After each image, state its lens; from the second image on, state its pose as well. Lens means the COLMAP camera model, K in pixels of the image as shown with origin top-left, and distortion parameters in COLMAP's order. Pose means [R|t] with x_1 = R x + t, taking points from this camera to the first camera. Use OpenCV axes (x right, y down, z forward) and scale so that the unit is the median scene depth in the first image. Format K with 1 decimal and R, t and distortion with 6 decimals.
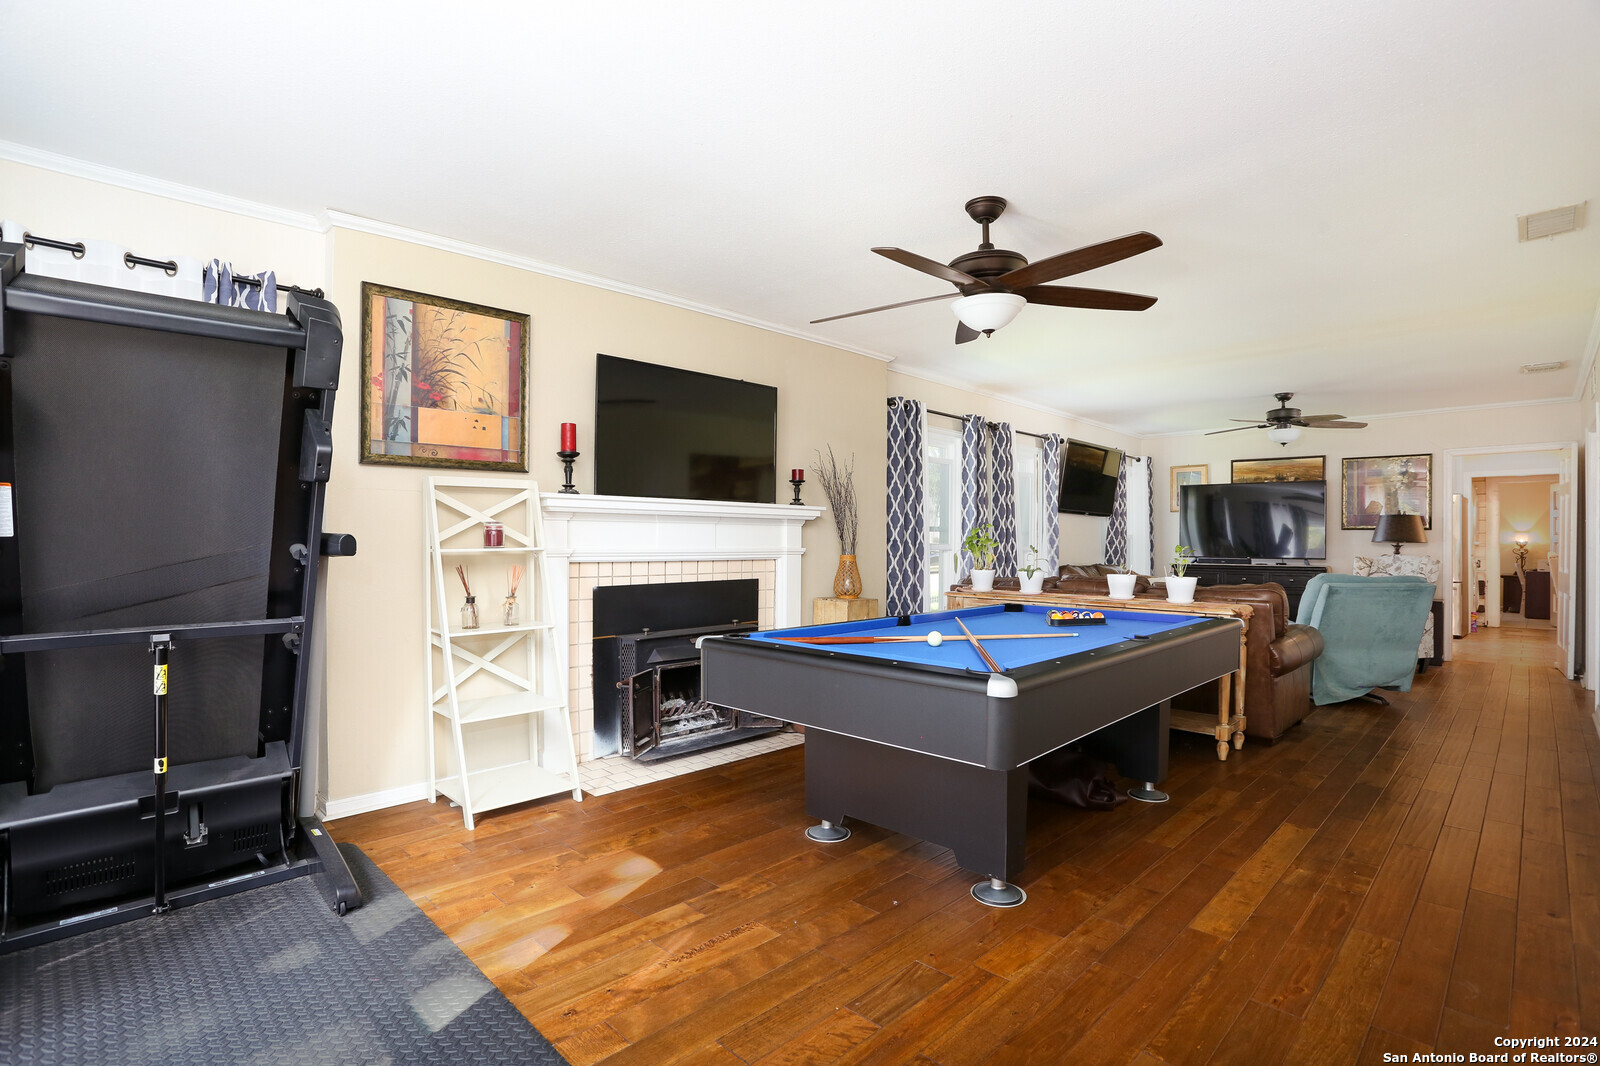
lens RADIAL K [[771.5, 0, 794.4], [0, 771.5, 540.1], [0, 0, 1]] dist [-0.000517, 0.000982]
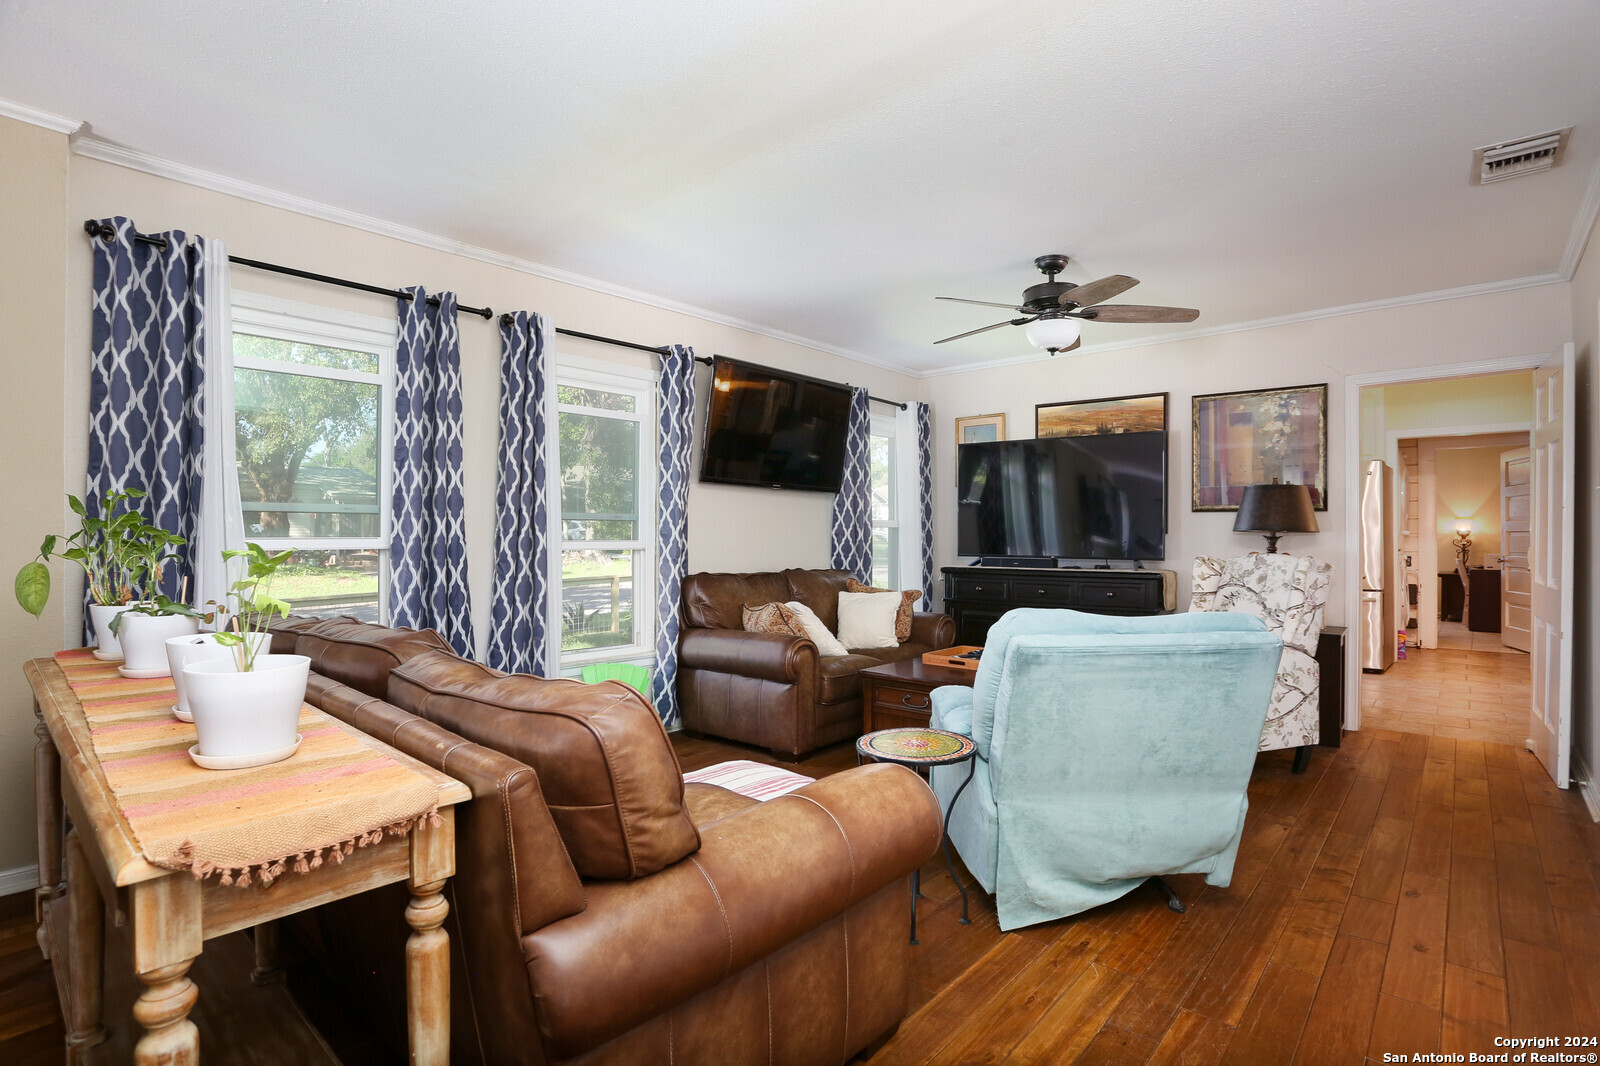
lens RADIAL K [[761.7, 0, 804.6], [0, 761.7, 530.6], [0, 0, 1]] dist [-0.002827, 0.000050]
pose [[0.998933, -0.003385, 0.046058, 0.354221], [0.003443, 0.999993, -0.001177, 0.001290], [-0.046054, 0.001334, 0.998938, 0.386120]]
